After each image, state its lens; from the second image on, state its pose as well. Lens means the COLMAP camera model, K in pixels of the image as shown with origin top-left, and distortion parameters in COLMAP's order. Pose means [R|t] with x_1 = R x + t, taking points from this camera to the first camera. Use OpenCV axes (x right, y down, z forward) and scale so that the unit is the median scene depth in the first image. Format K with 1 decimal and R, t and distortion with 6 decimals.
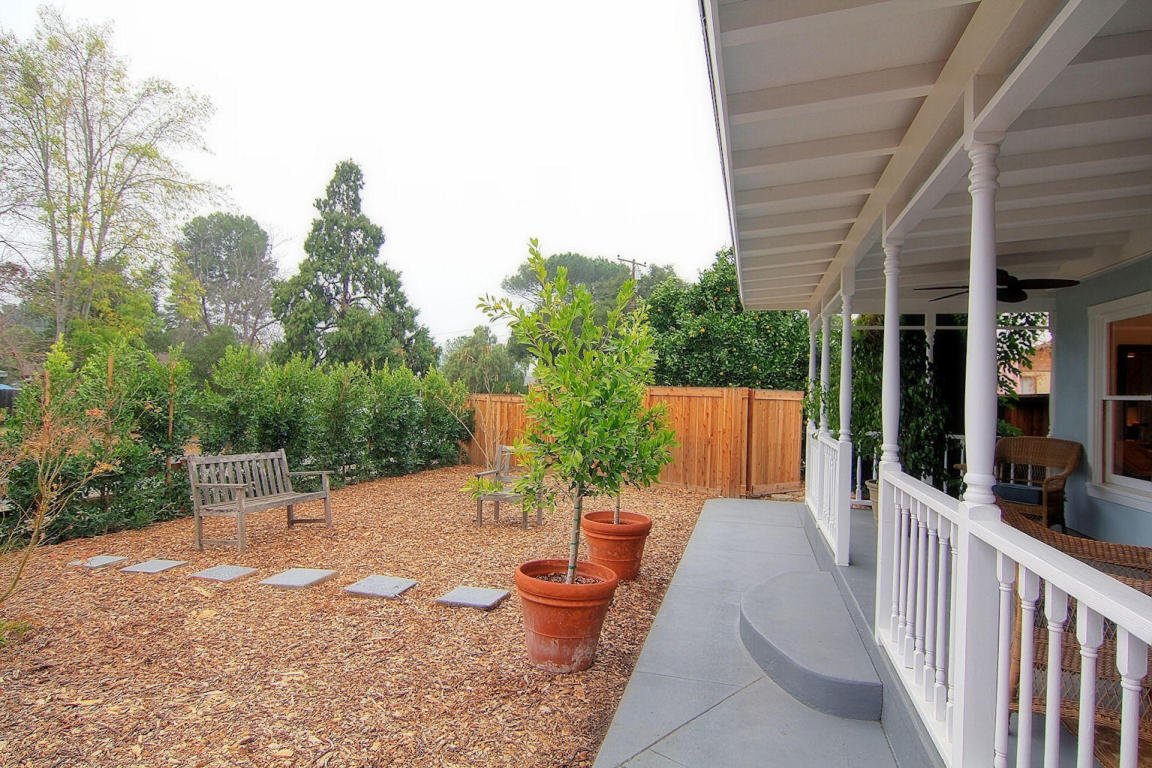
lens RADIAL K [[645.0, 0, 582.8], [0, 645.0, 379.2], [0, 0, 1]] dist [-0.011665, -0.008295]
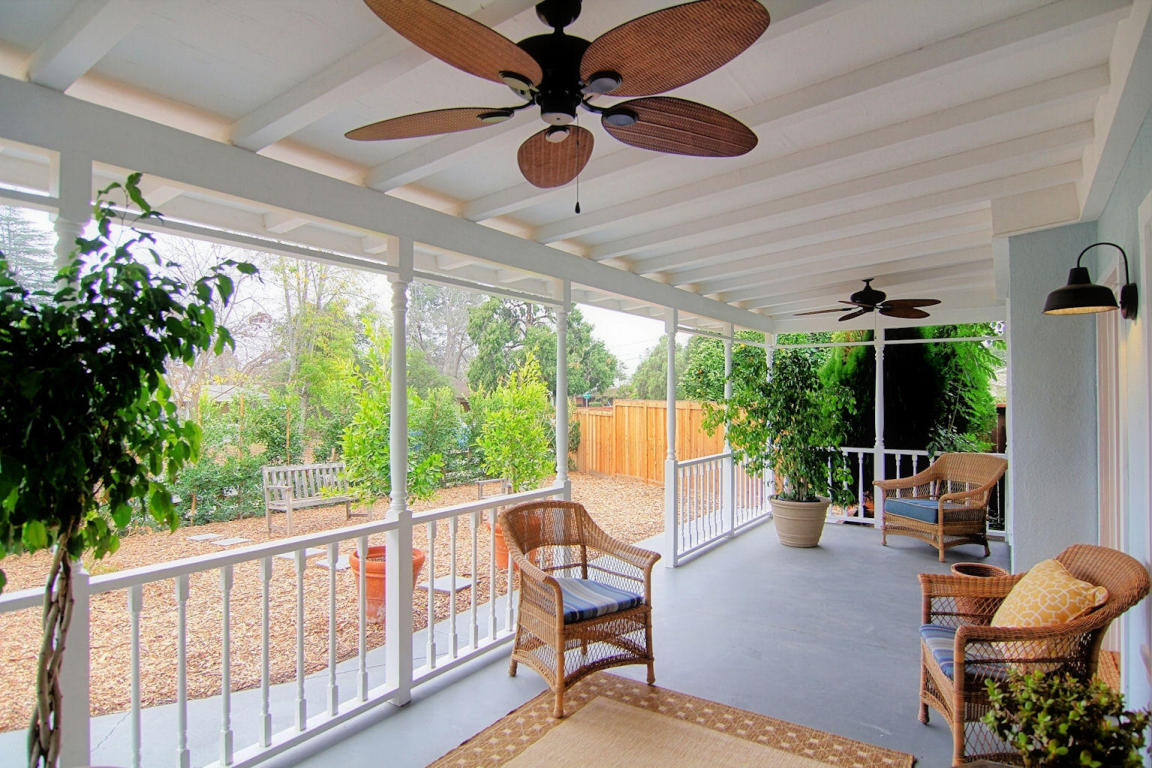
lens RADIAL K [[645.0, 0, 582.8], [0, 645.0, 379.2], [0, 0, 1]] dist [-0.011665, -0.008295]
pose [[0.945781, -0.034765, -0.322940, 0.134959], [0.032239, 0.999393, -0.013168, -0.008123], [0.323201, 0.002043, 0.946328, -0.031264]]
